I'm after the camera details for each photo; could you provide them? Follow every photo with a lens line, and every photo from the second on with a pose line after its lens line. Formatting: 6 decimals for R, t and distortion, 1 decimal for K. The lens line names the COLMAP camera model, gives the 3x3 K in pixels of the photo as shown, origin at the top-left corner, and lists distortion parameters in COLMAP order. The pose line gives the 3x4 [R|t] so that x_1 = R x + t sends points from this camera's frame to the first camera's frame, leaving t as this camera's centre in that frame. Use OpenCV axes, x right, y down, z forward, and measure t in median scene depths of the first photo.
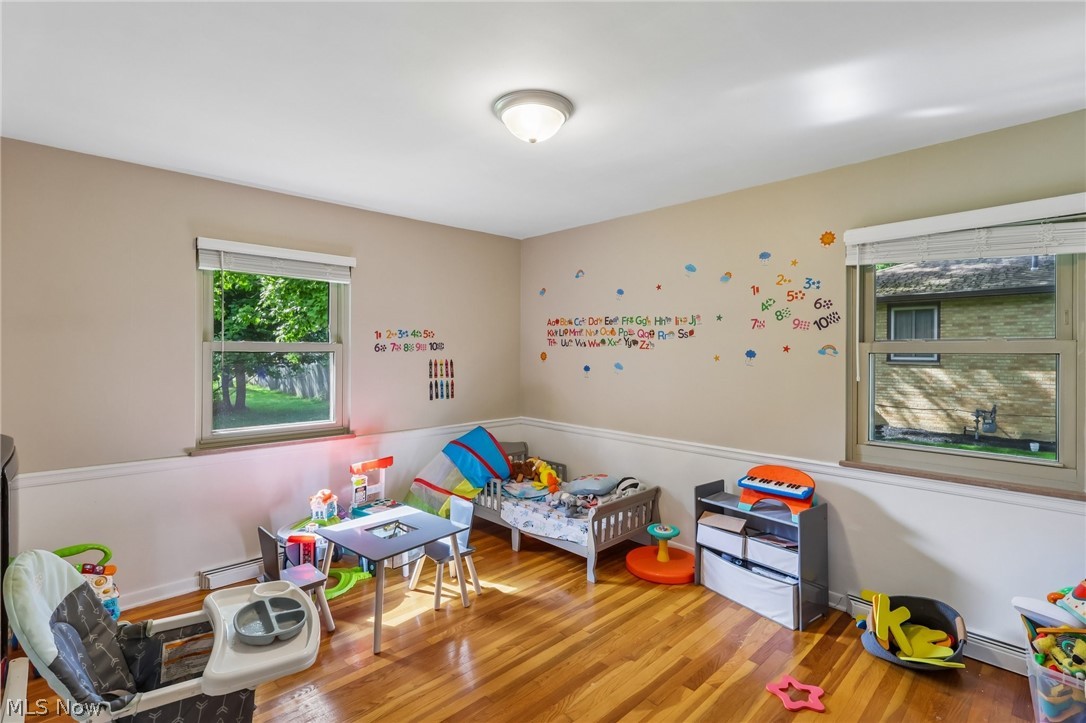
lens RADIAL K [[503.1, 0, 545.5], [0, 503.1, 353.7], [0, 0, 1]] dist [-0.003984, -0.000658]
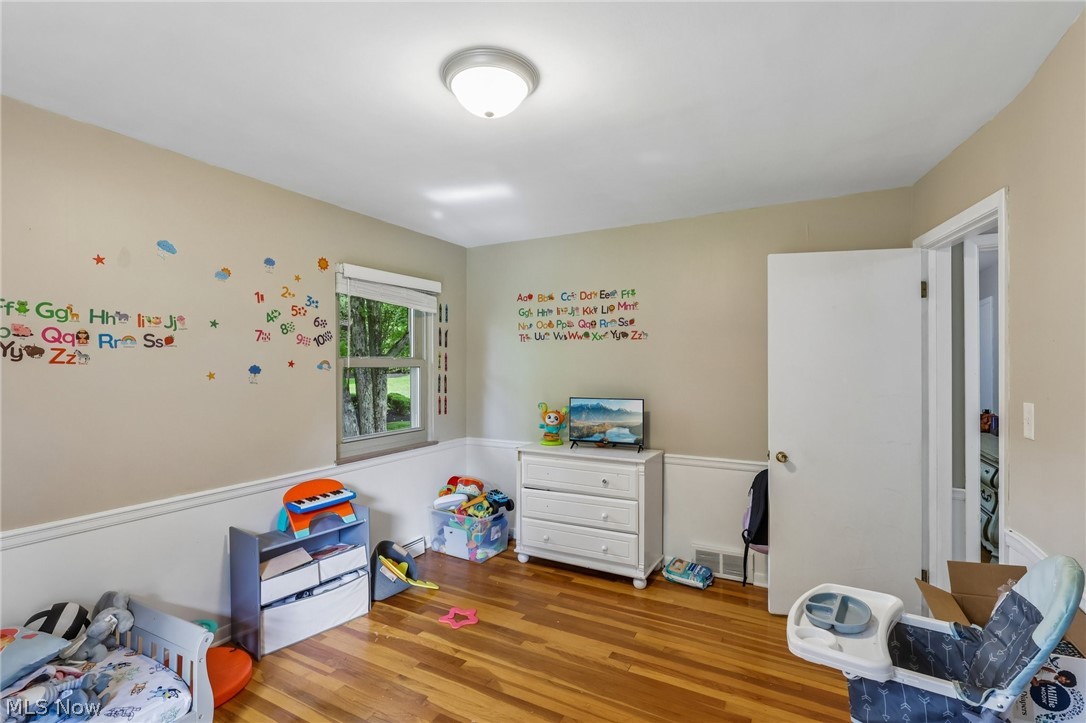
lens RADIAL K [[503.1, 0, 544.8], [0, 503.1, 363.9], [0, 0, 1]] dist [-0.003984, -0.000658]
pose [[-0.290858, -0.000550, 0.956766, -0.595418], [0.006338, 0.999977, 0.002502, -0.008772], [-0.956745, 0.006791, -0.290848, 0.802070]]
